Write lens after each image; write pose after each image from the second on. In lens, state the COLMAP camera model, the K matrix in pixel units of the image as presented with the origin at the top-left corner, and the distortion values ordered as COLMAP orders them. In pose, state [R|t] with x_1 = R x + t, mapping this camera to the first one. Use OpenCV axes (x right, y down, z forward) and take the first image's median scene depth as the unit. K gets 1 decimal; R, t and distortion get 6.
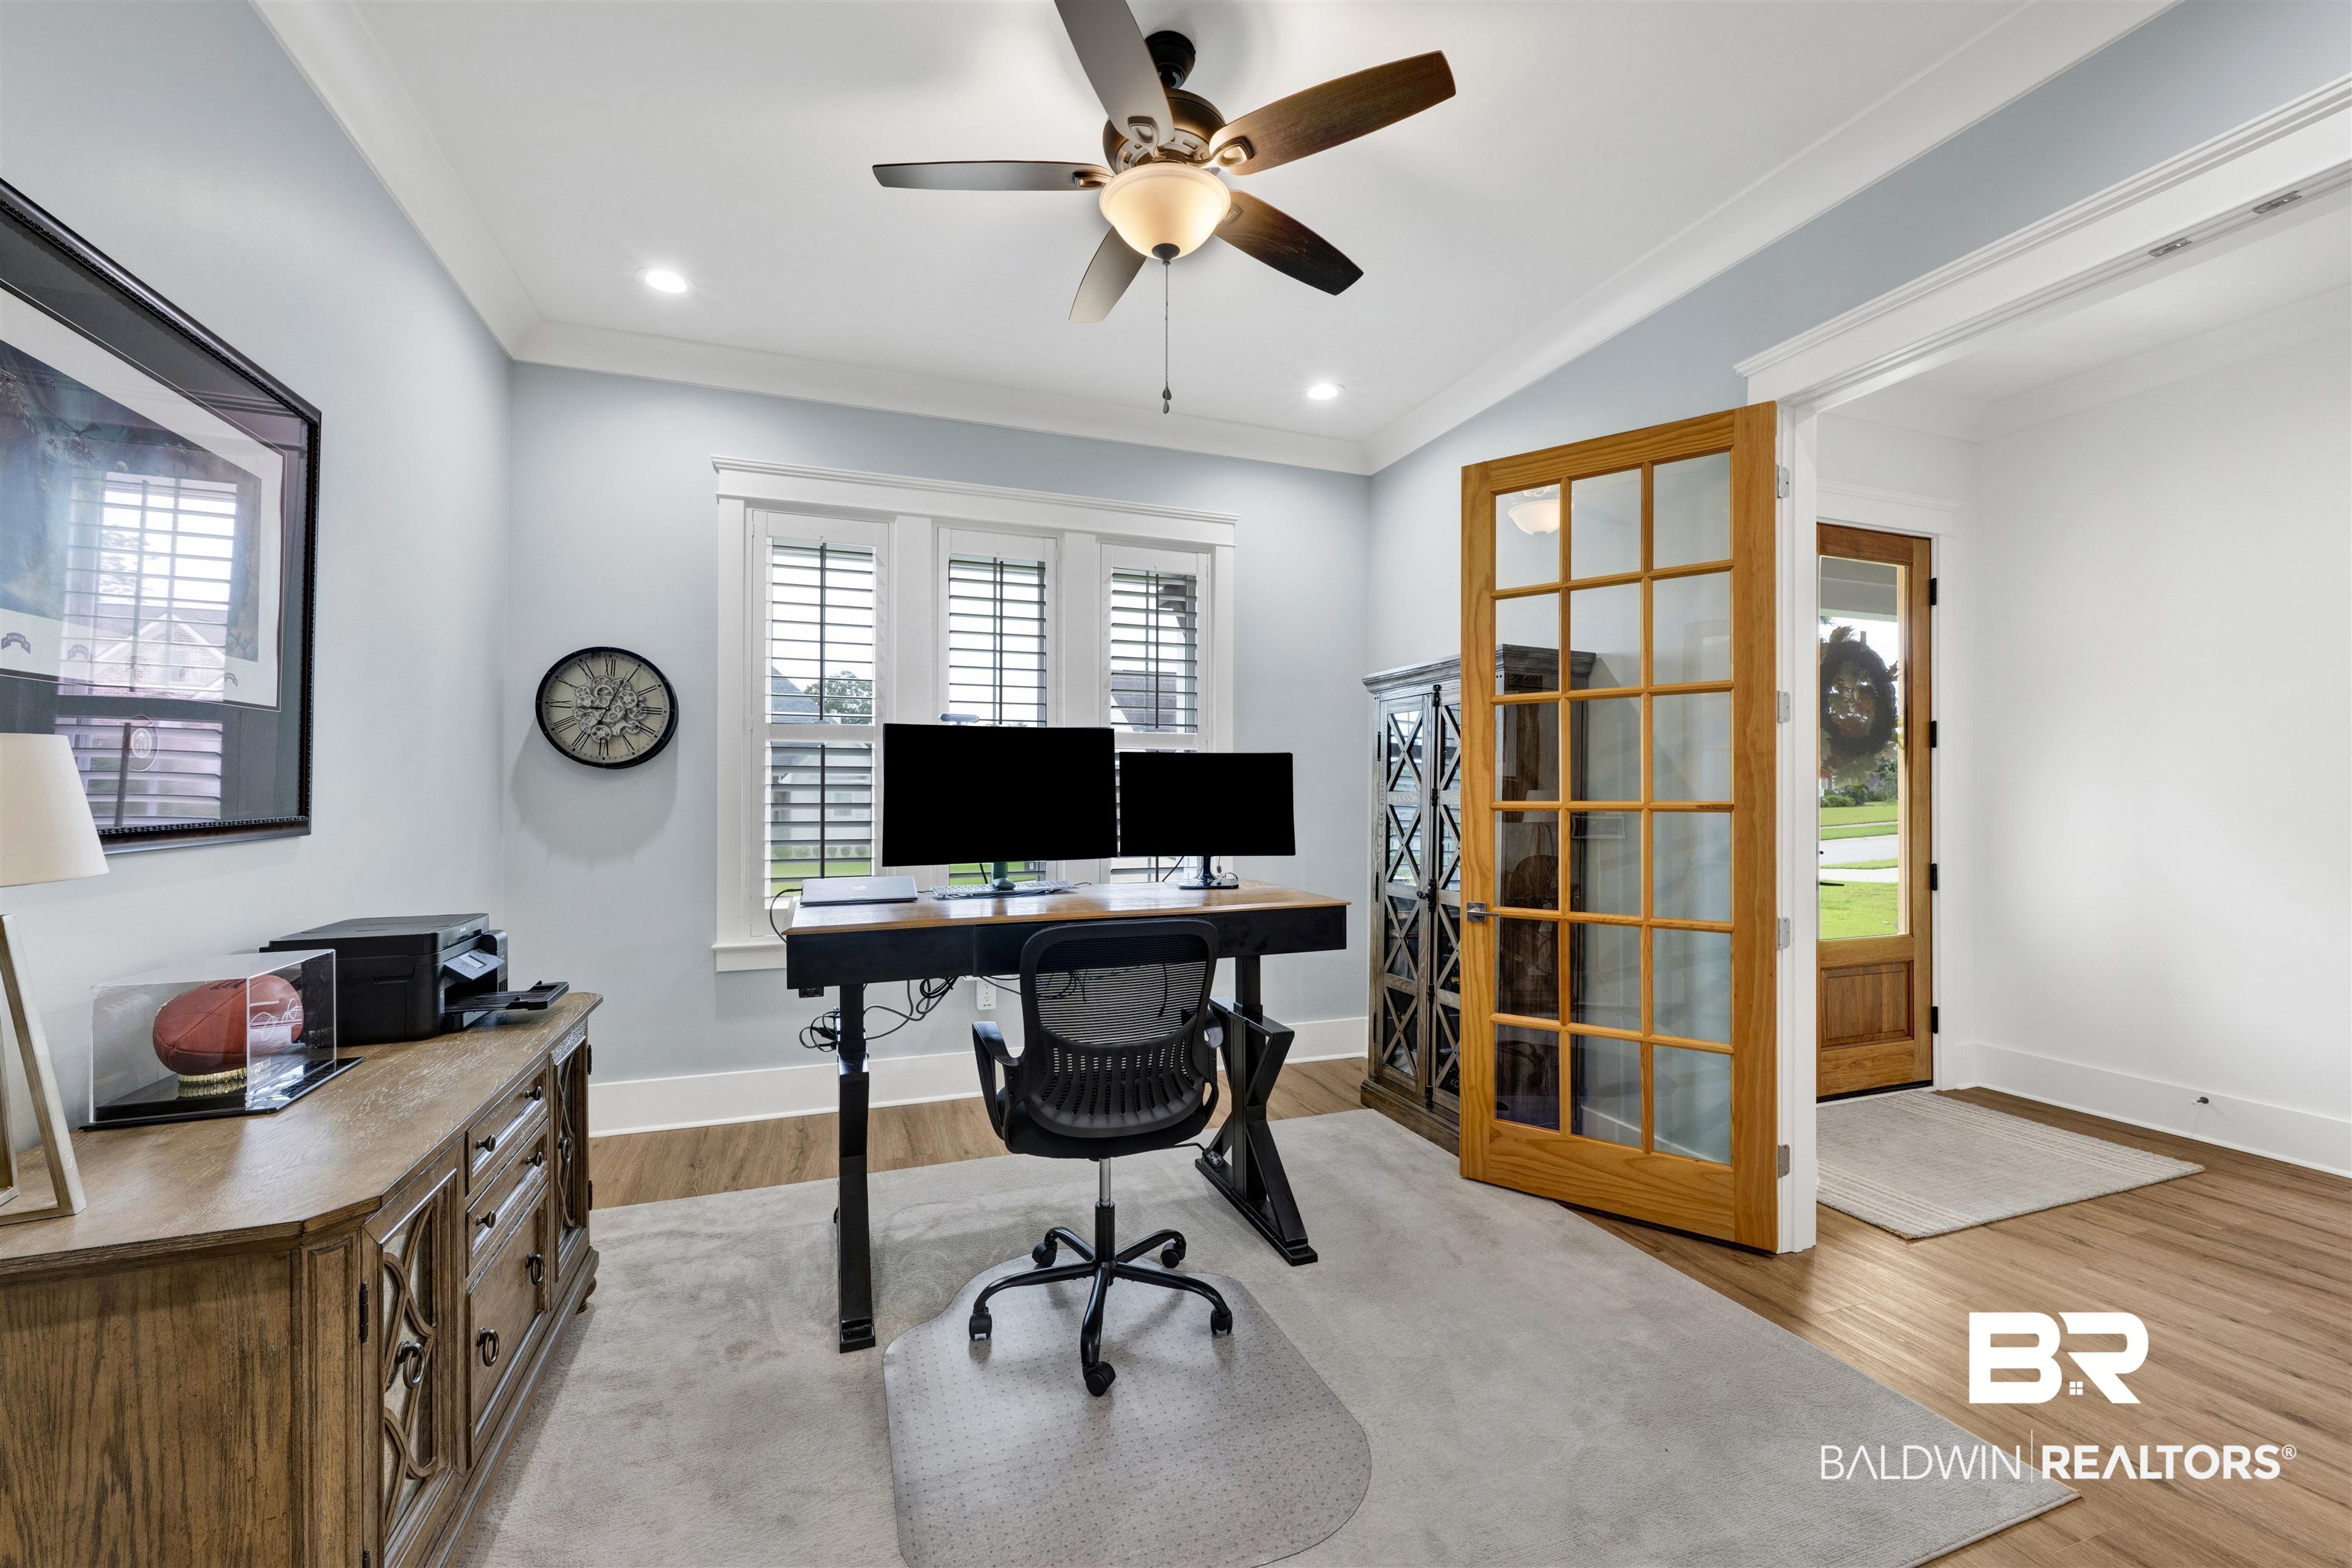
lens RADIAL K [[961.4, 0, 1172.9], [0, 961.4, 789.4], [0, 0, 1]] dist [0.003083, -0.000076]
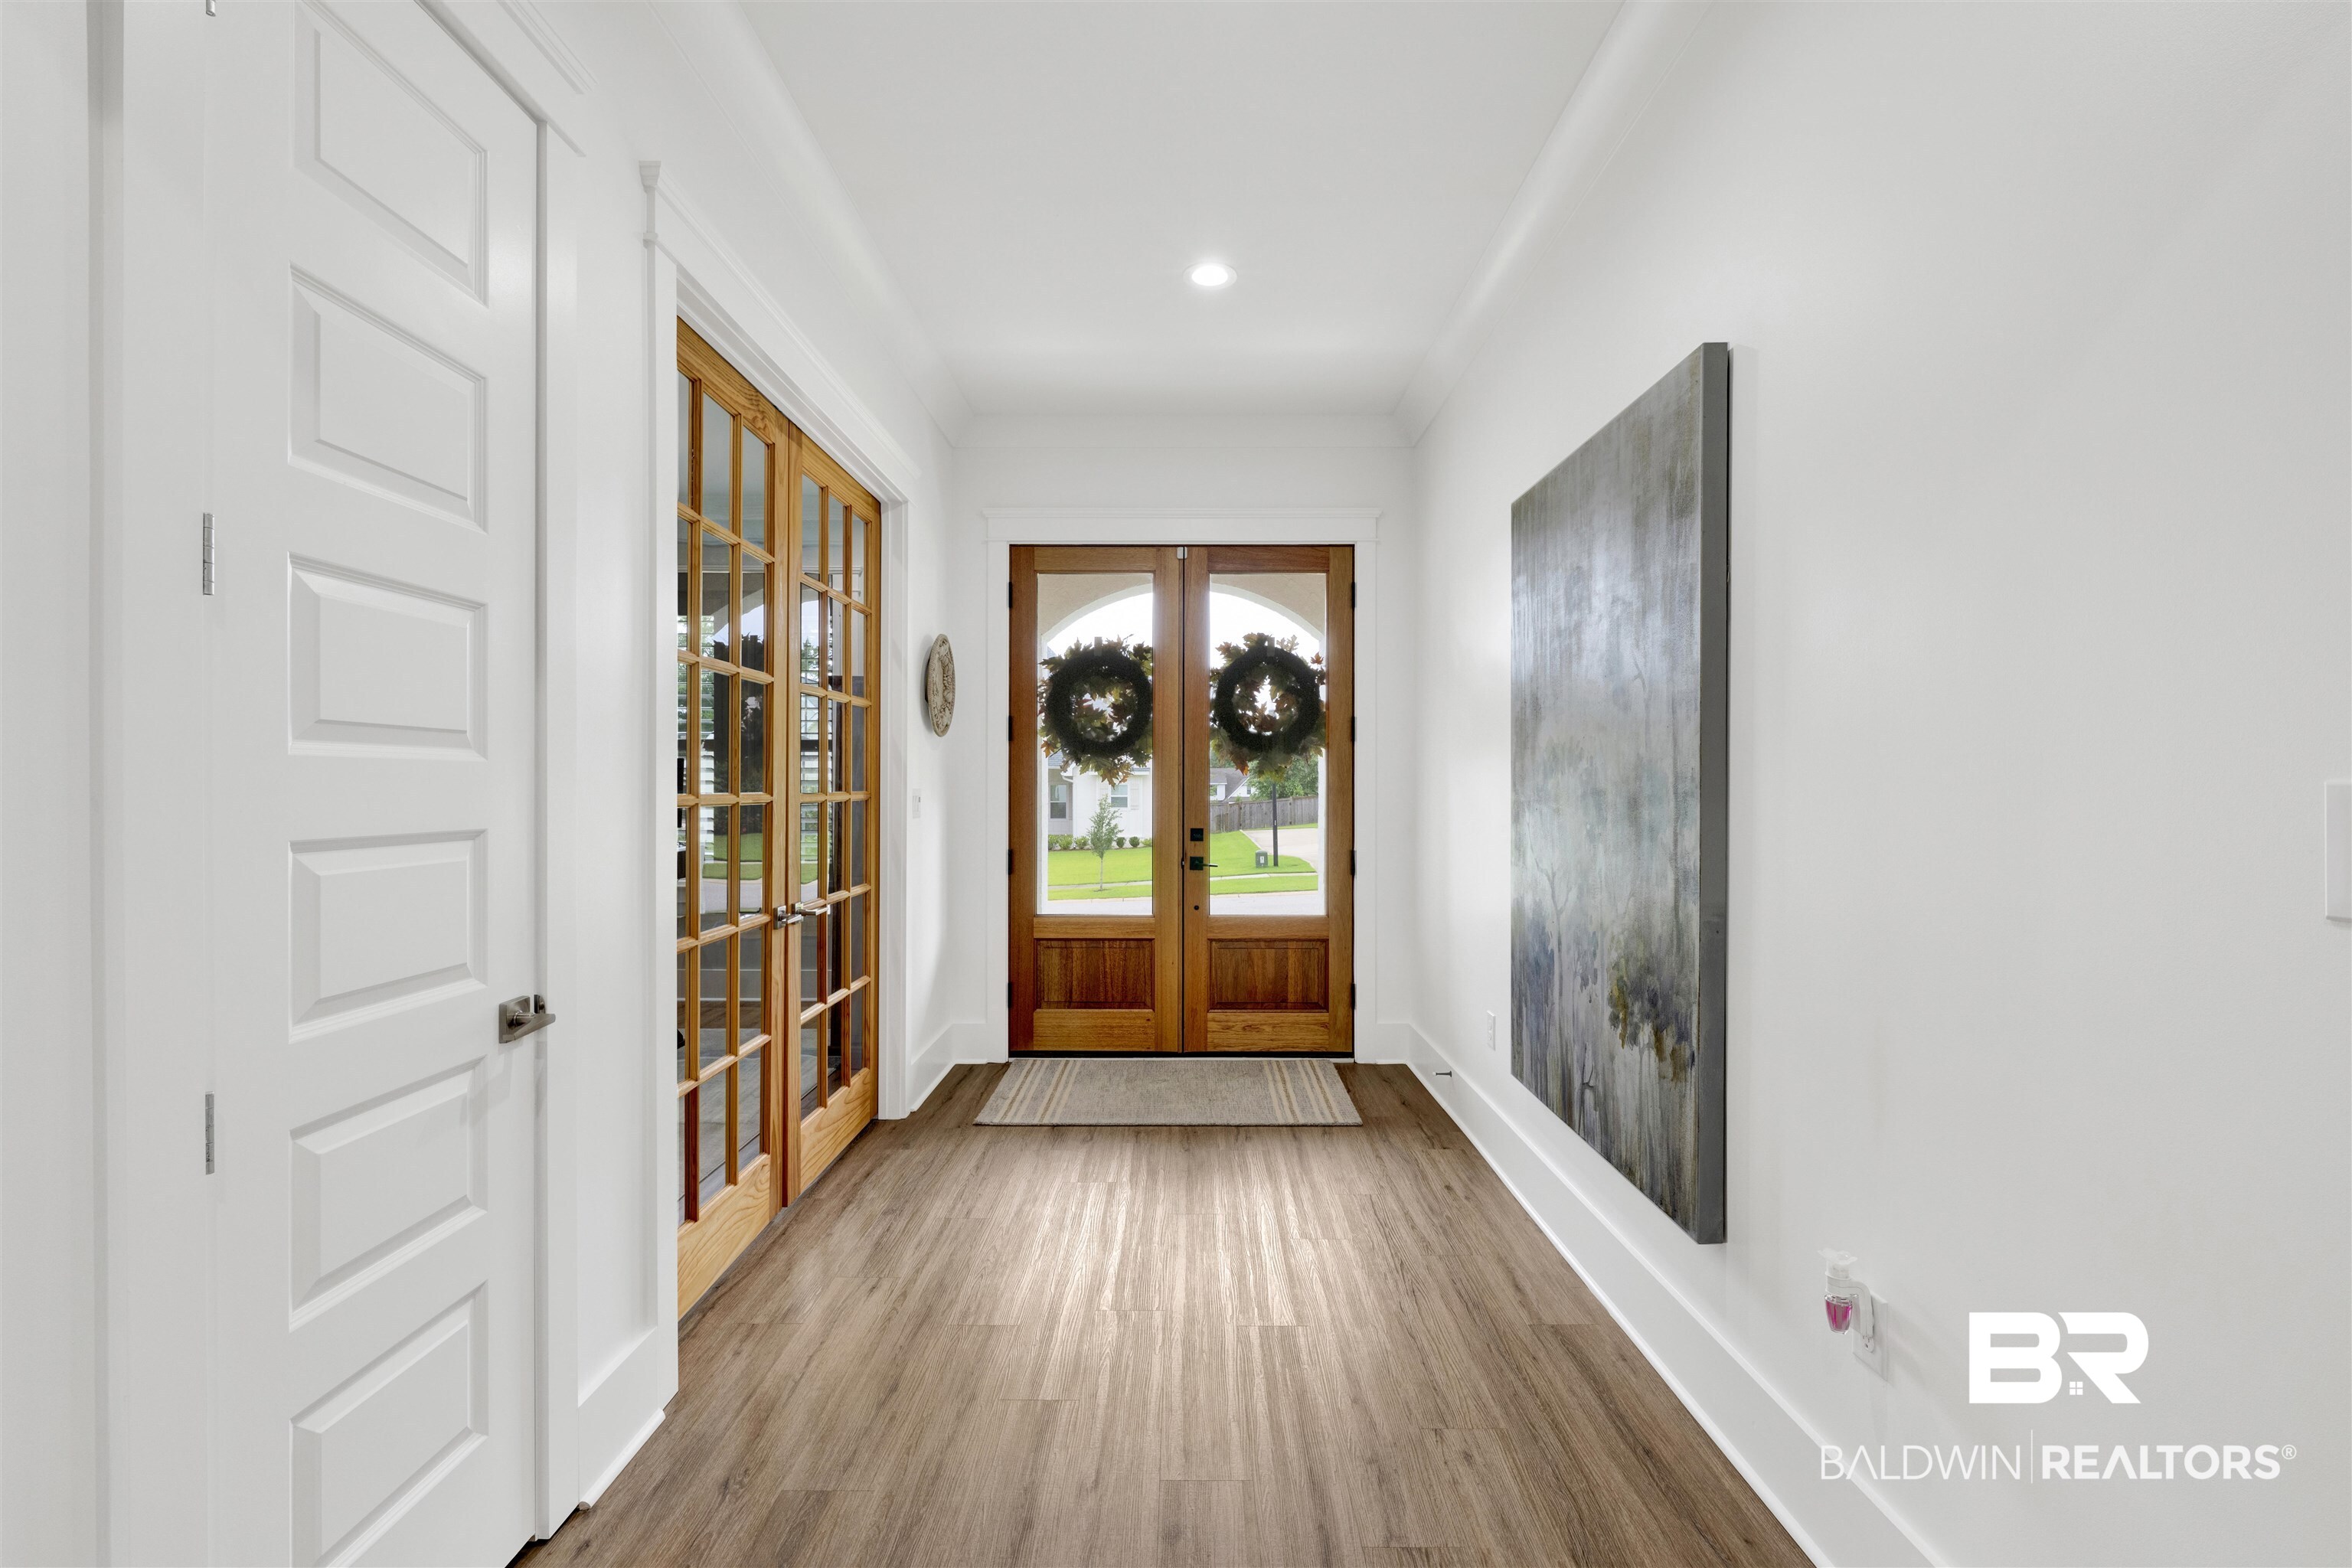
lens RADIAL K [[1031.2, 0, 1180.1], [0, 1031.2, 795.5], [0, 0, 1]] dist [-0.002143, 0.000117]
pose [[0.945481, 0.001608, -0.325673, 0.984706], [-0.001168, 0.999998, 0.001548, 0.015261], [0.325675, -0.001083, 0.945481, -0.144488]]
